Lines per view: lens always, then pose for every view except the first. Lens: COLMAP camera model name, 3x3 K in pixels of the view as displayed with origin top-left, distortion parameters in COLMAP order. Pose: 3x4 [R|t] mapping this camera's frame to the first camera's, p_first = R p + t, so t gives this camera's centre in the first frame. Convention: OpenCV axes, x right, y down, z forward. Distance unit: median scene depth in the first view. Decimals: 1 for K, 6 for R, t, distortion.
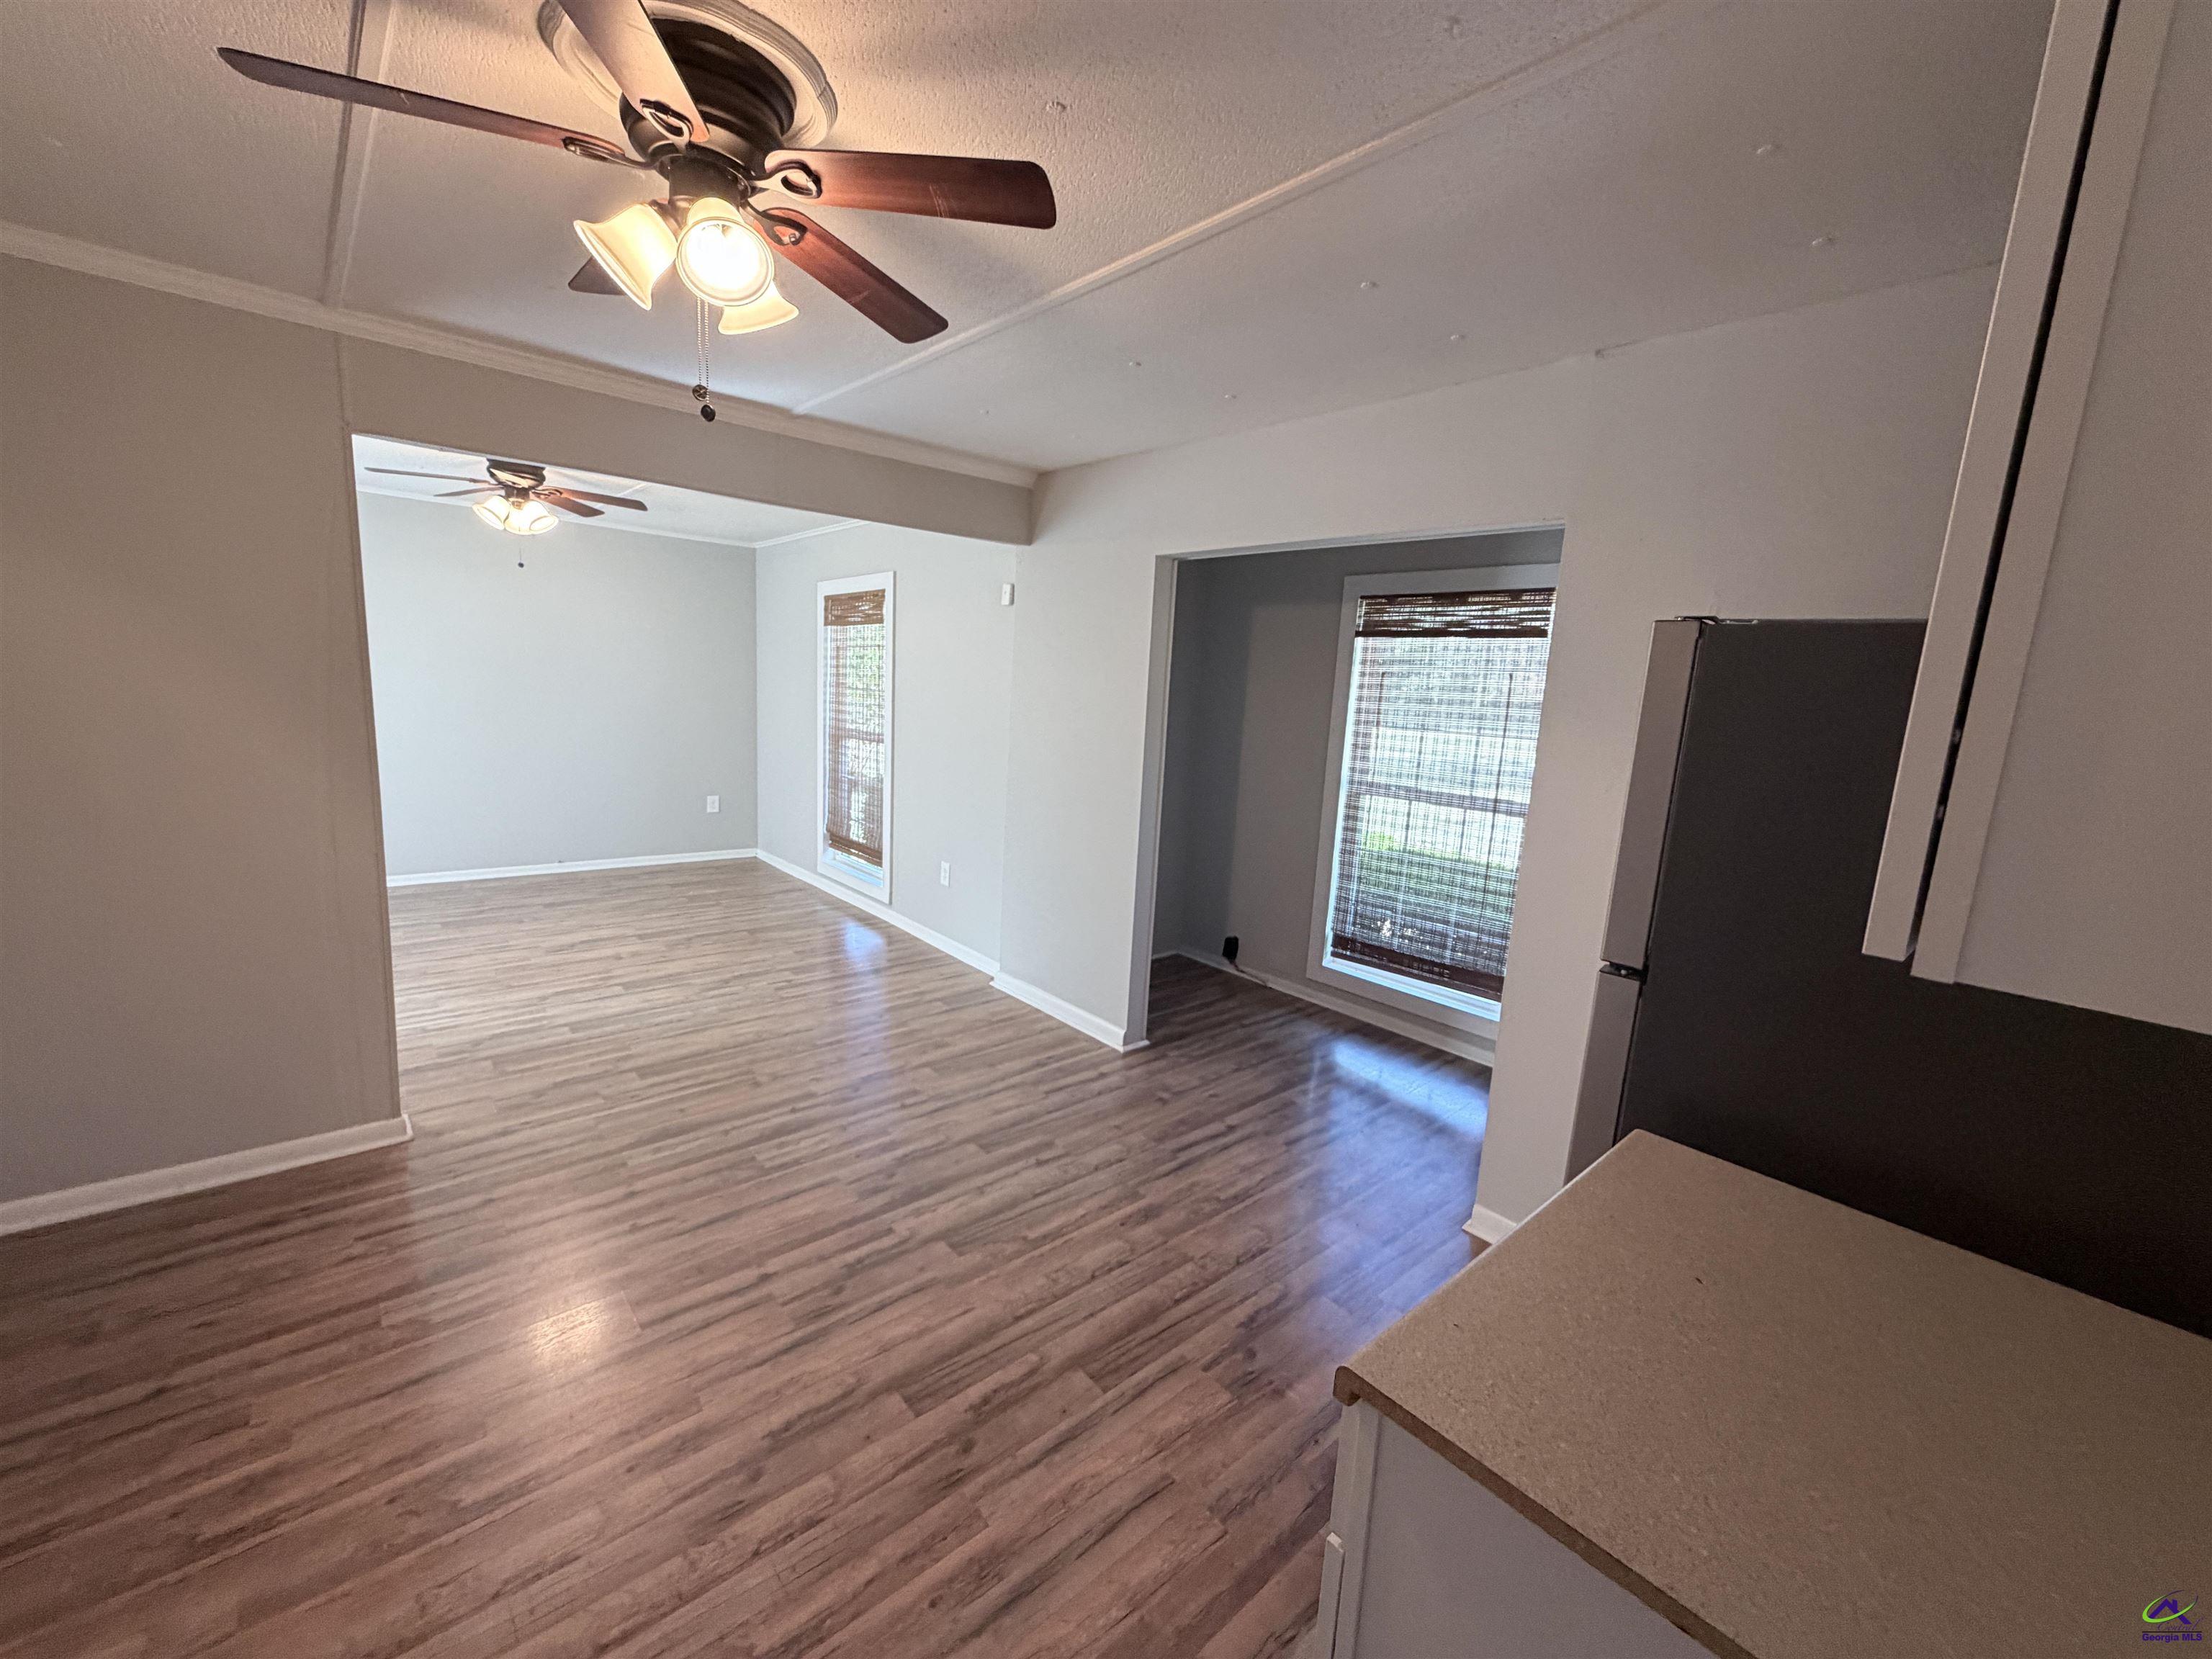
lens RADIAL K [[884.8, 0, 1107.2], [0, 884.8, 825.3], [0, 0, 1]] dist [0.001081, 0.000212]
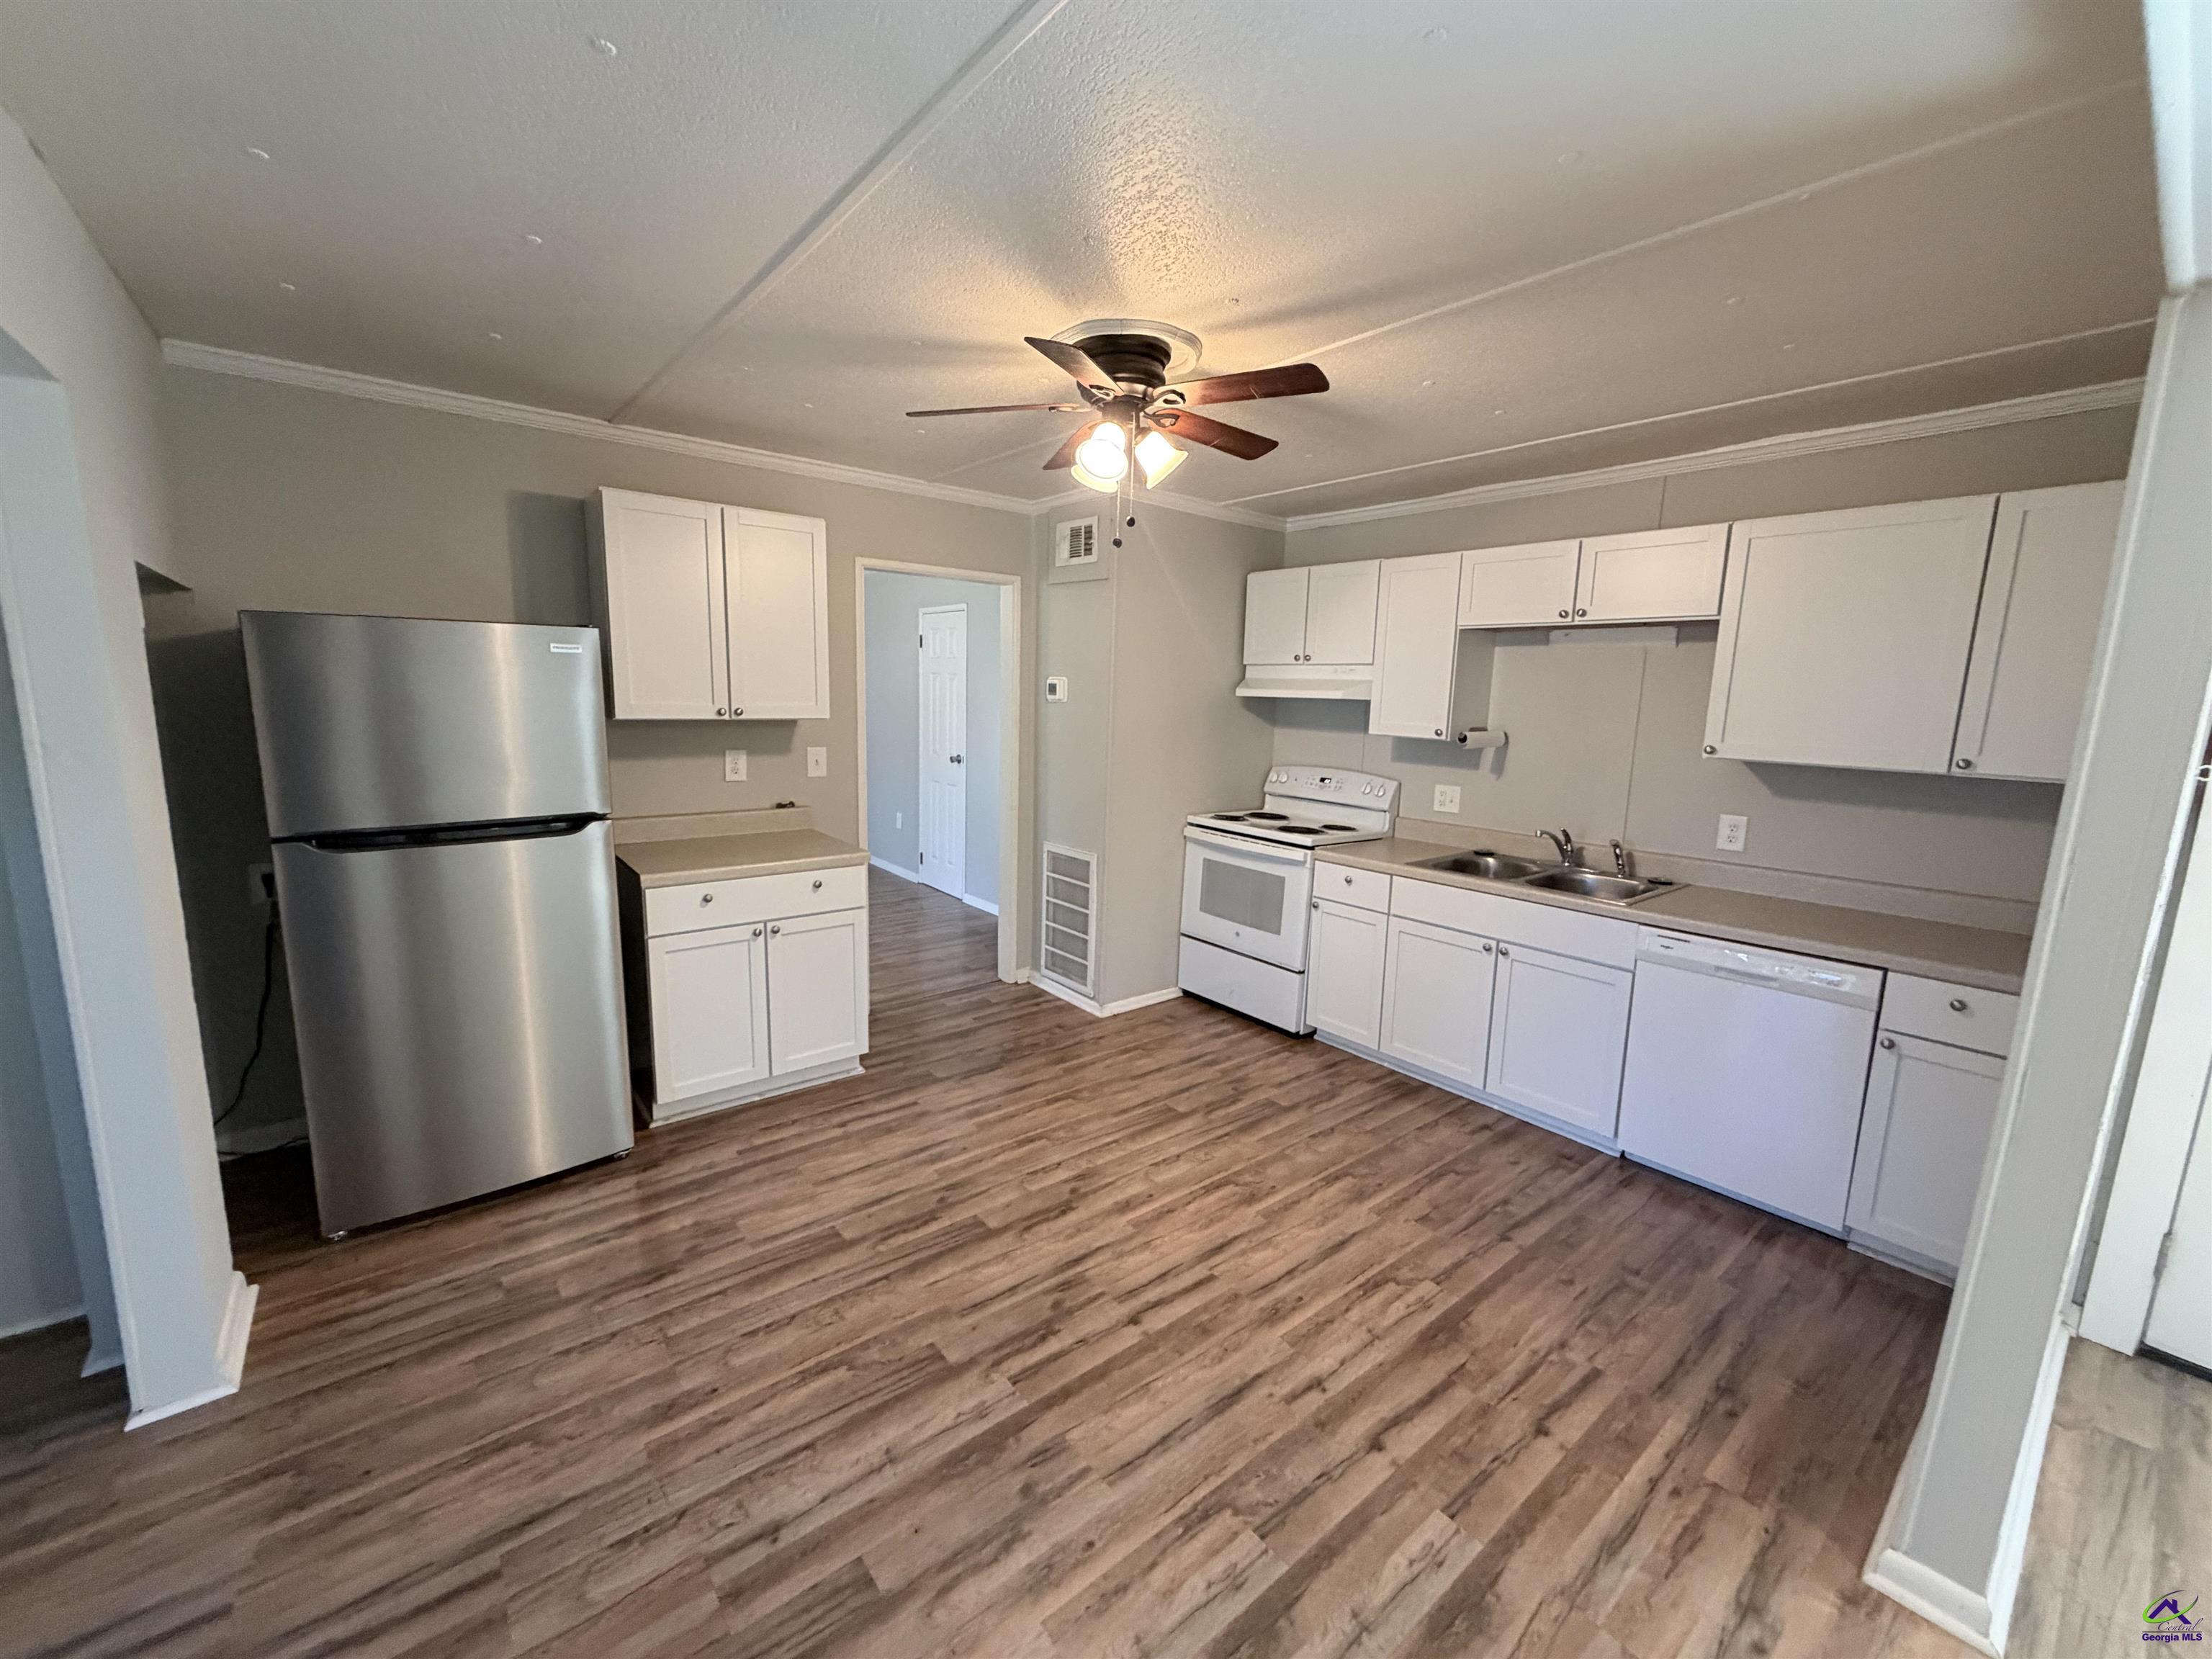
lens RADIAL K [[884.8, 0, 1109.3], [0, 884.8, 835.5], [0, 0, 1]] dist [0.001081, 0.000212]
pose [[-0.995836, -0.087189, 0.026609, -0.318847], [-0.074180, 0.944722, 0.319372, -0.286723], [-0.052984, 0.316068, -0.947256, 1.653254]]
